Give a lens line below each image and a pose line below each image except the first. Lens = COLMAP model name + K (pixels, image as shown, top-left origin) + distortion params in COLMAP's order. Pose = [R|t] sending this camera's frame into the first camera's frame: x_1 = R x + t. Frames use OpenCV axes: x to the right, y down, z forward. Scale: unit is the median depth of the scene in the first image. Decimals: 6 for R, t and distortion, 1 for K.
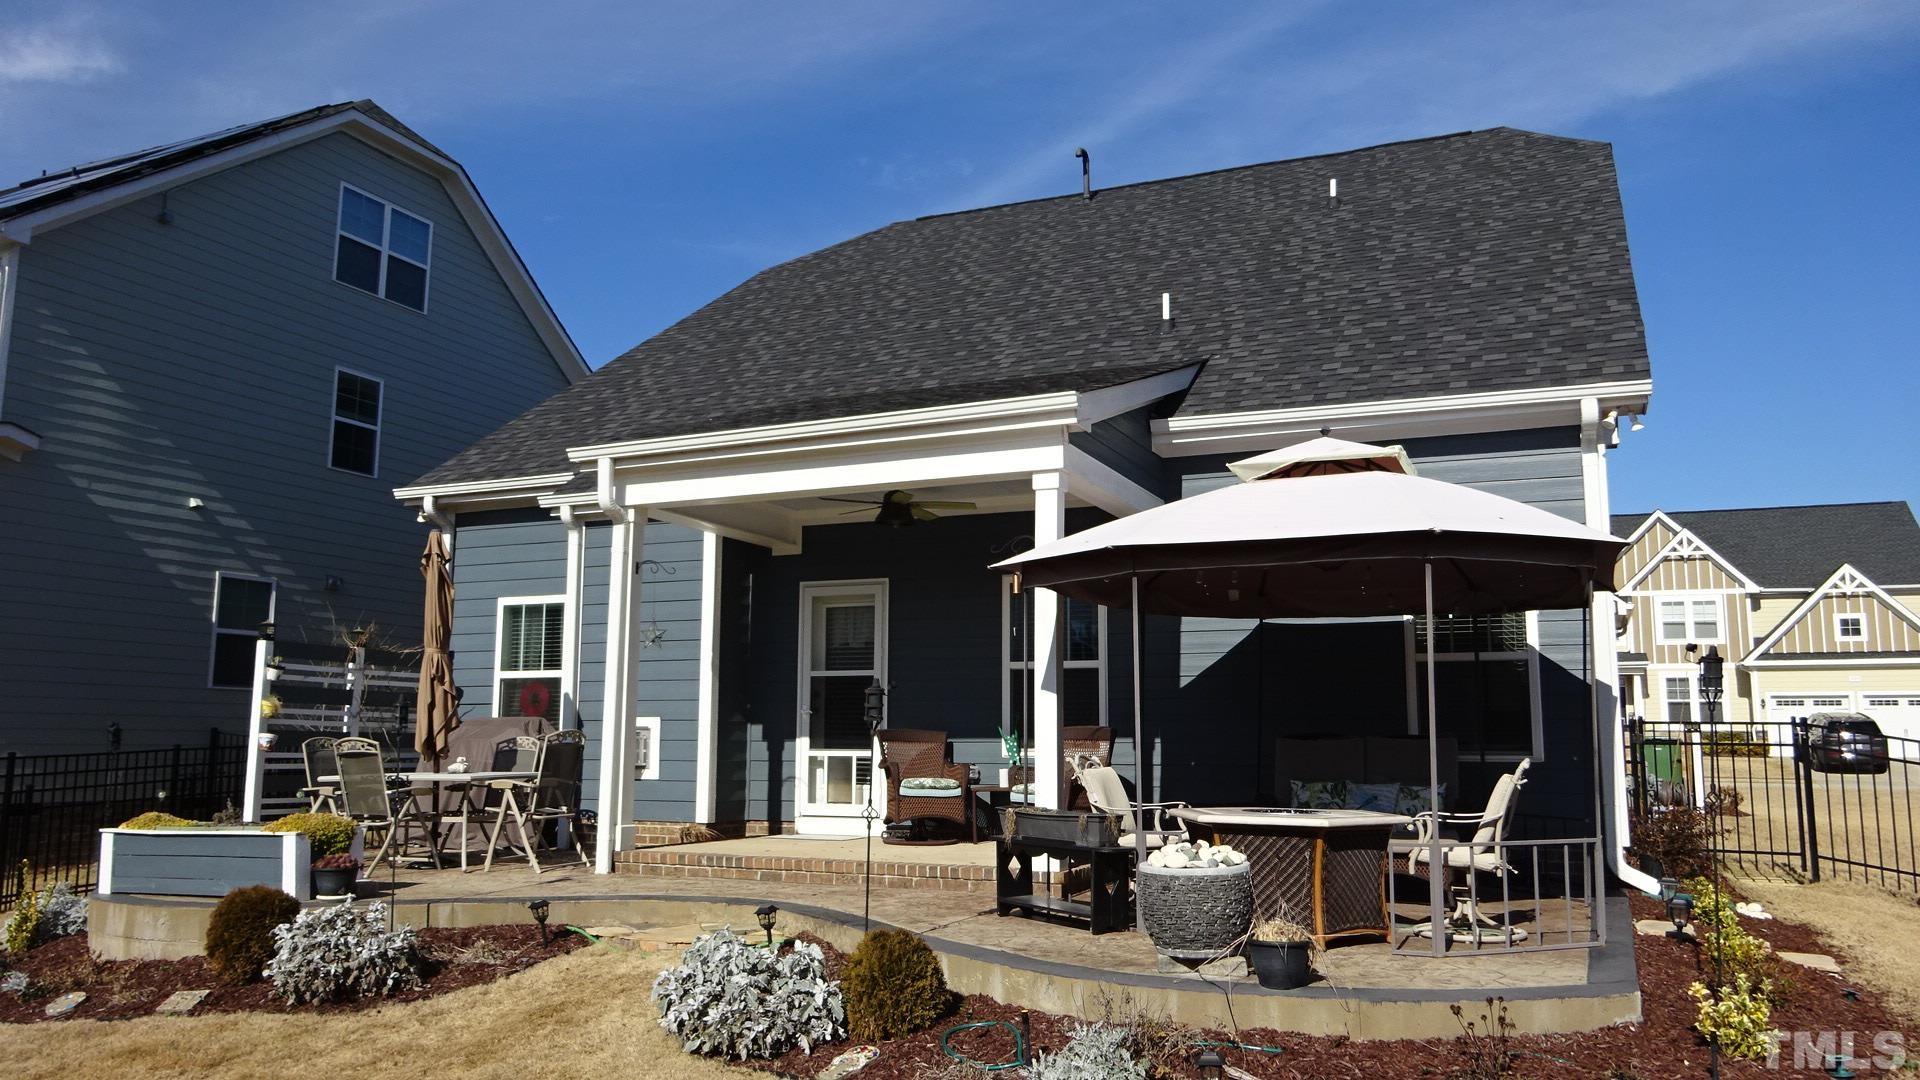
lens RADIAL K [[1419.8, 0, 958.4], [0, 1419.8, 544.0], [0, 0, 1]] dist [-0.011521, 0.013431]
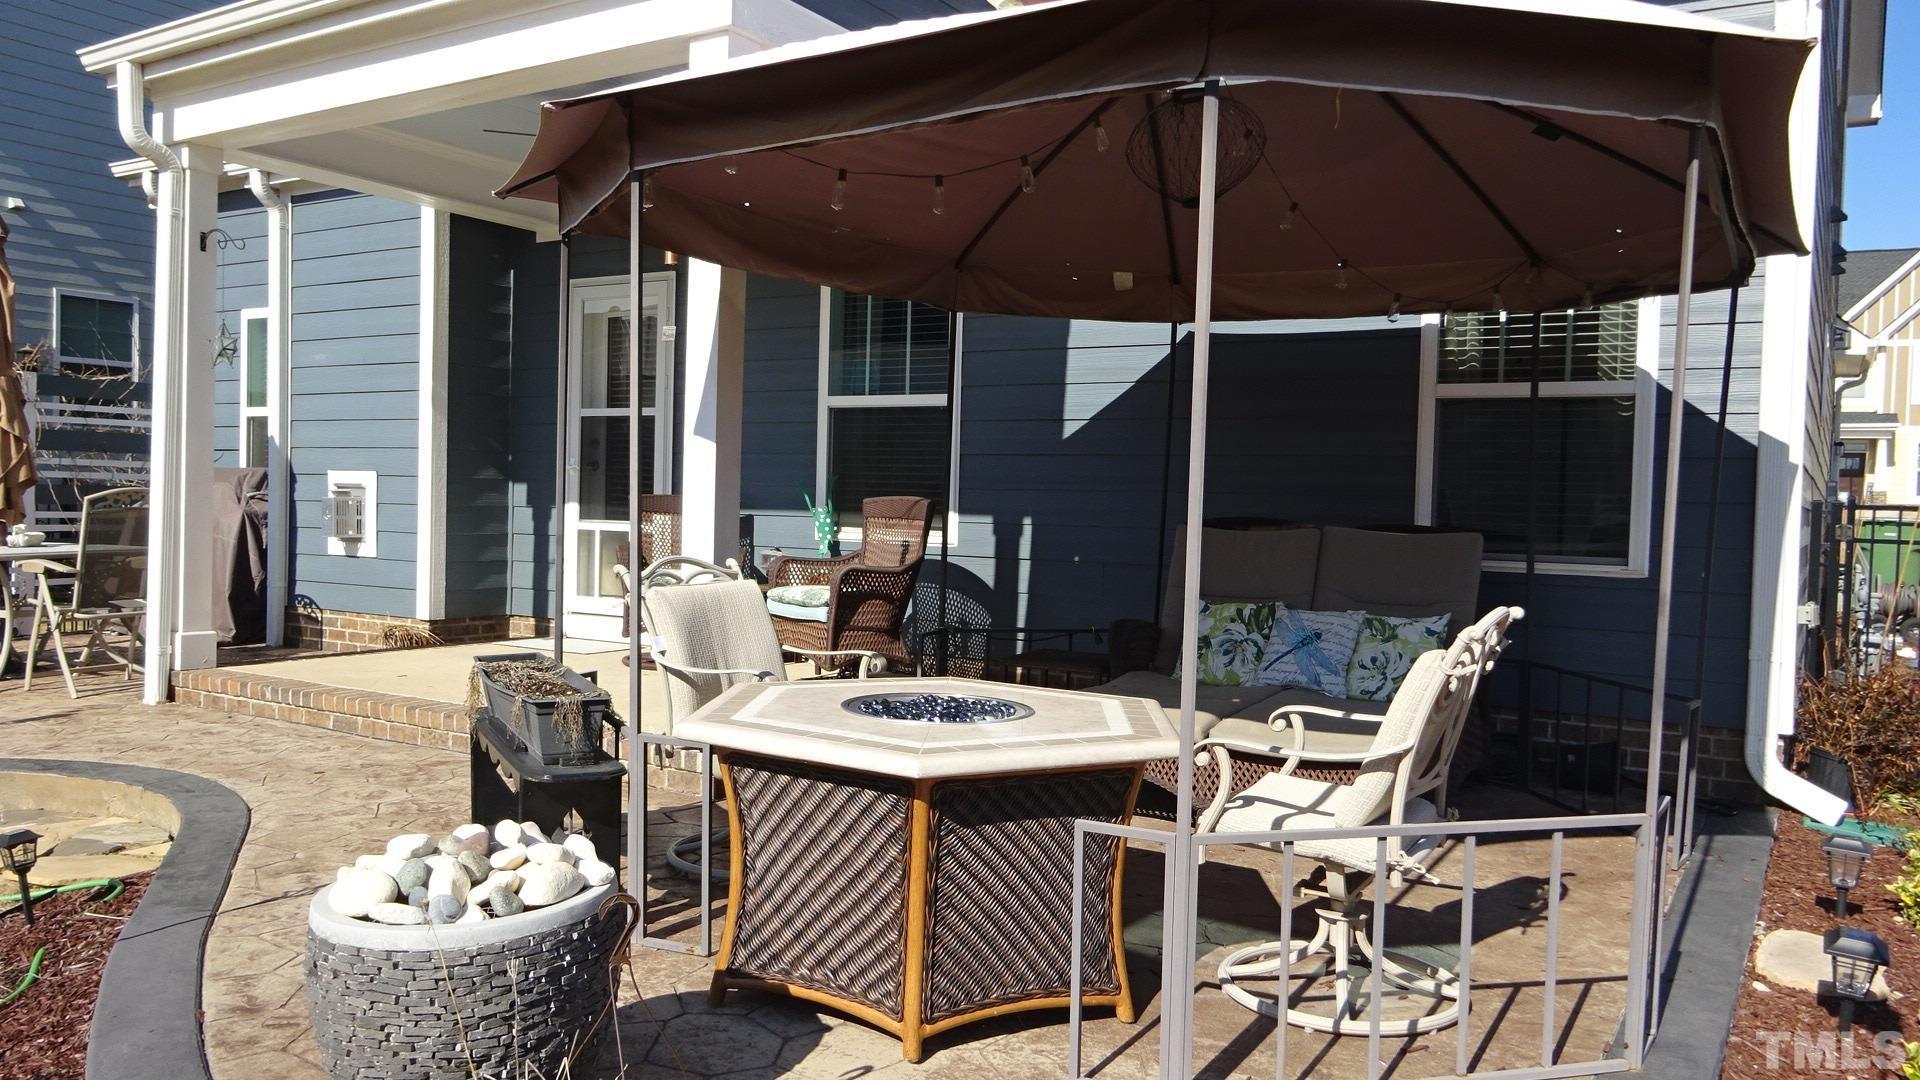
lens RADIAL K [[1419.8, 0, 965.2], [0, 1419.8, 541.8], [0, 0, 1]] dist [-0.011521, 0.013431]
pose [[0.991274, 0.022809, -0.129831, 0.181139], [-0.000401, 0.985434, 0.170055, 0.036947], [0.131819, -0.168519, 0.976844, 0.347811]]
